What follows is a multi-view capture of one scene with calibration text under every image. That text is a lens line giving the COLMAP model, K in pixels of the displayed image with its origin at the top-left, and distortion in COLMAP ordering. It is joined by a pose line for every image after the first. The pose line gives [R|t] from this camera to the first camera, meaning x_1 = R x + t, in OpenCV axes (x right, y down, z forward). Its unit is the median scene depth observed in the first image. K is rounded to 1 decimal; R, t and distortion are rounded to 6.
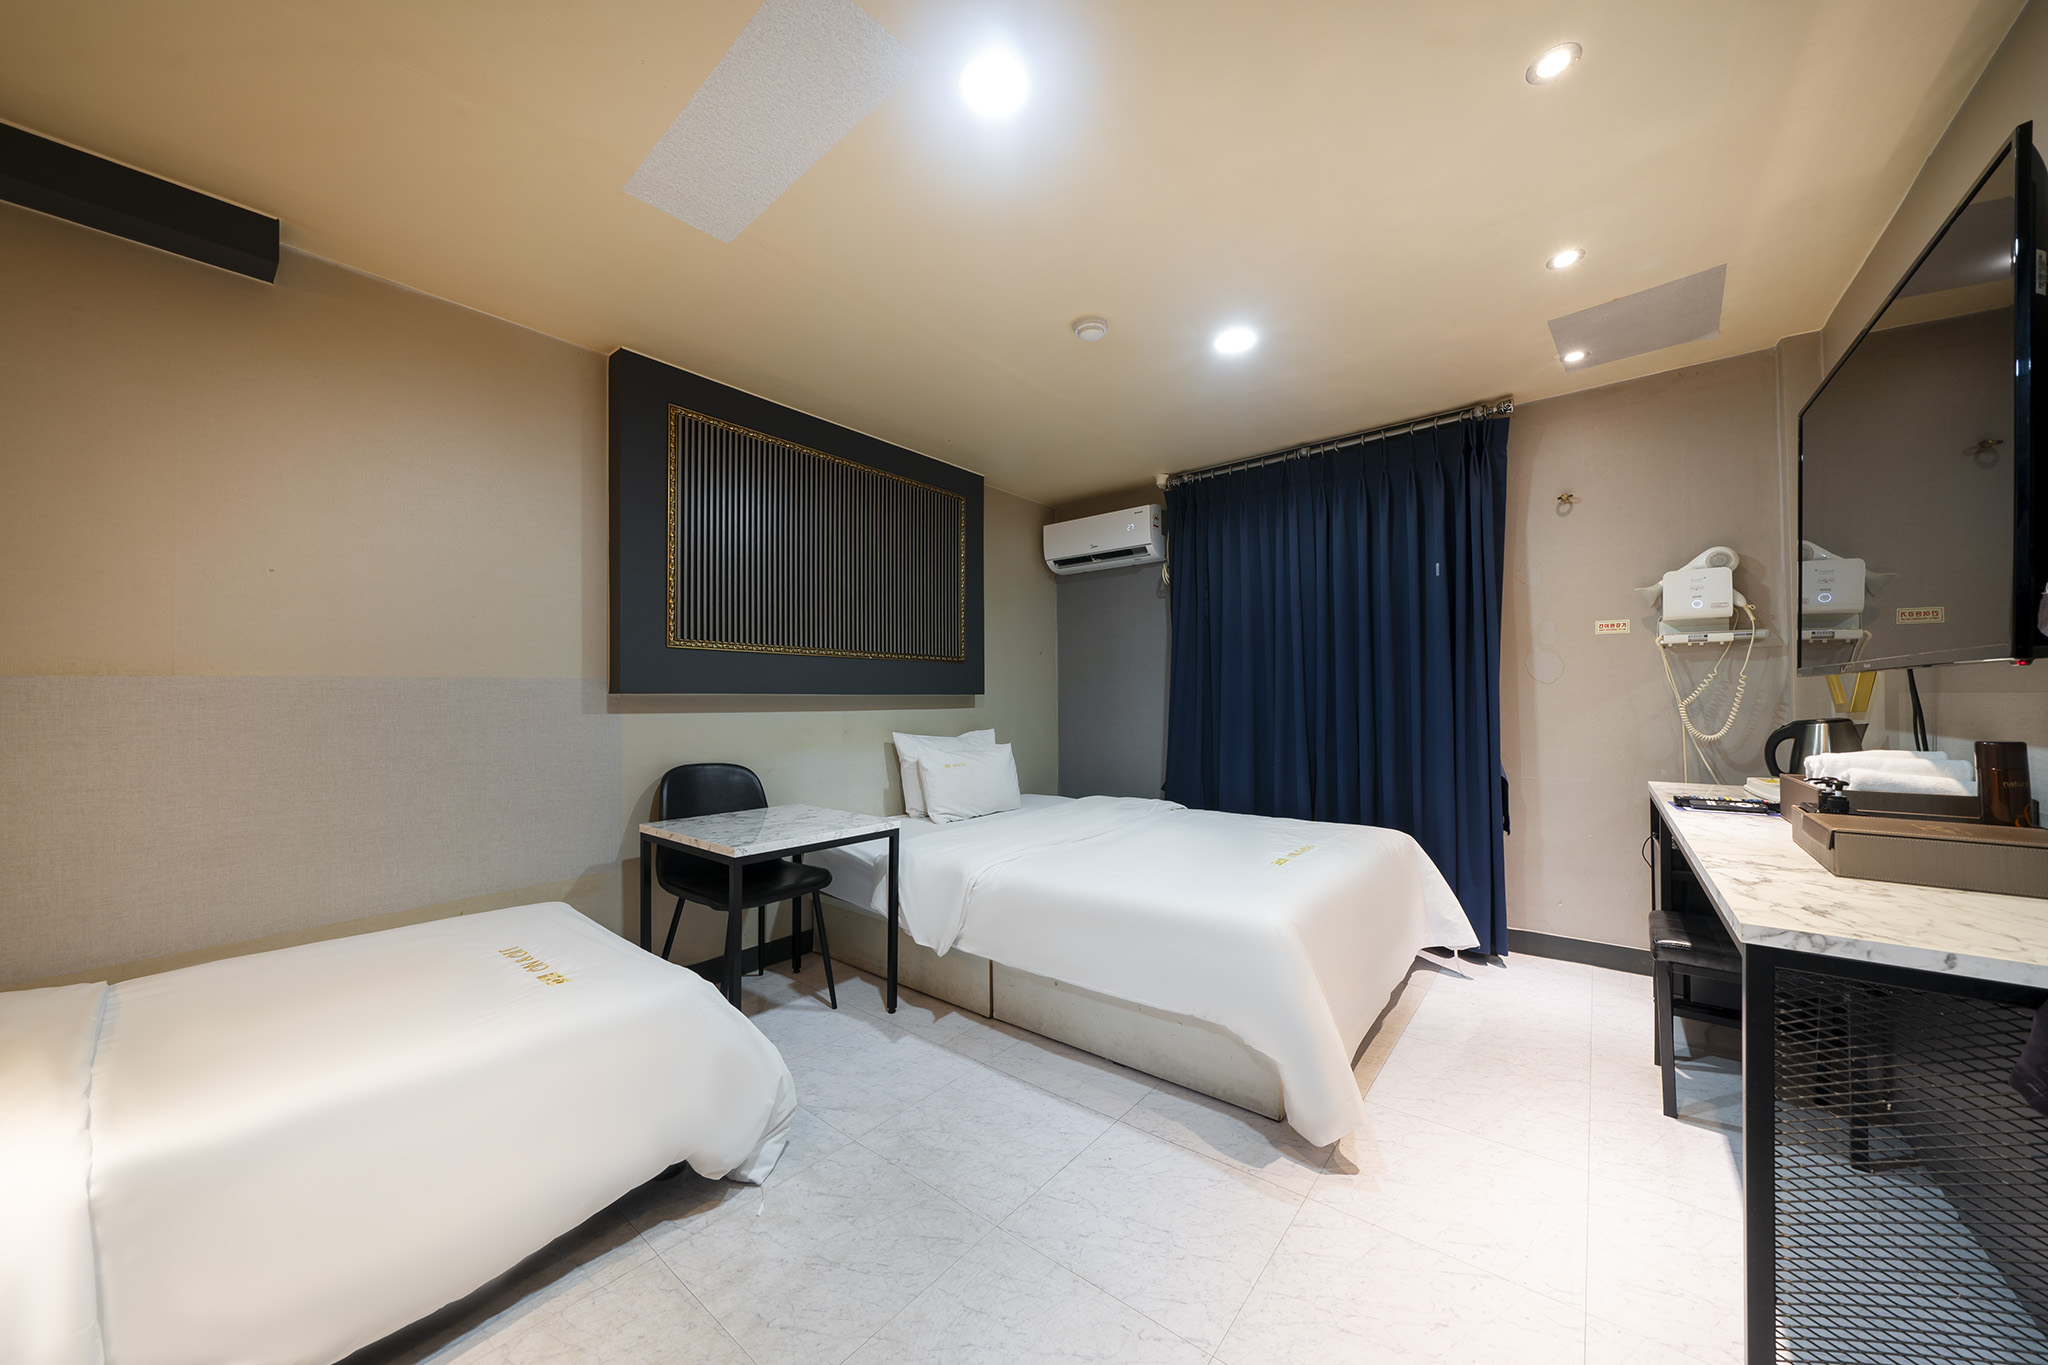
lens RADIAL K [[694.4, 0, 1021.9], [0, 694.4, 692.5], [0, 0, 1]] dist [-0.004256, 0.000016]
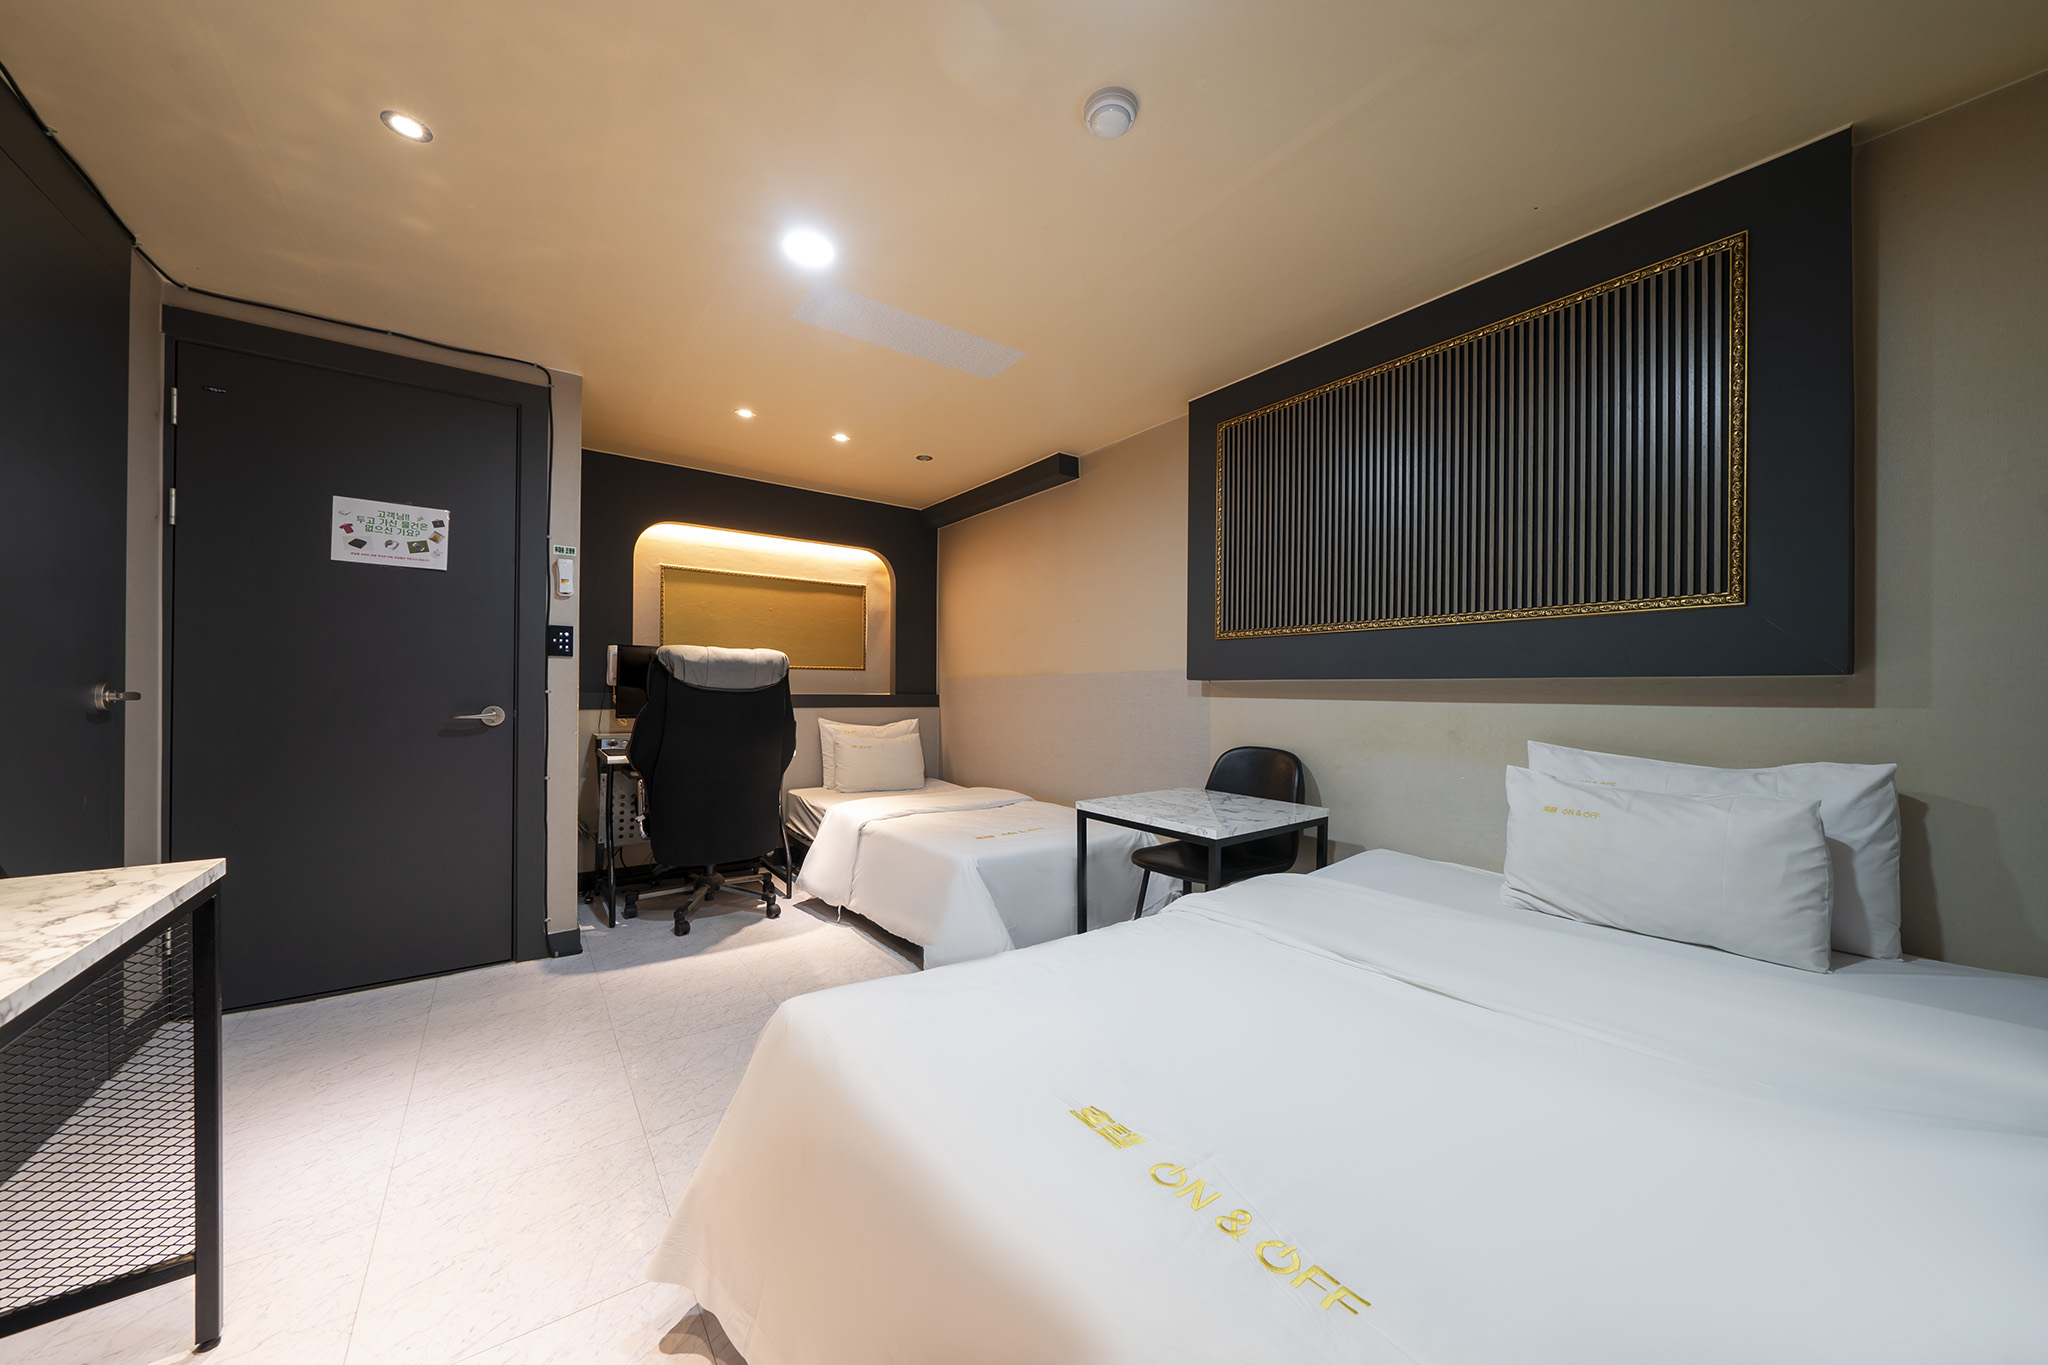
lens RADIAL K [[694.4, 0, 1026.8], [0, 694.4, 688.0], [0, 0, 1]] dist [-0.004256, 0.000016]
pose [[-0.232636, 0.010443, -0.972508, 0.681320], [0.011200, 0.999905, 0.008058, 0.001957], [0.972499, -0.009017, -0.232731, 0.965519]]
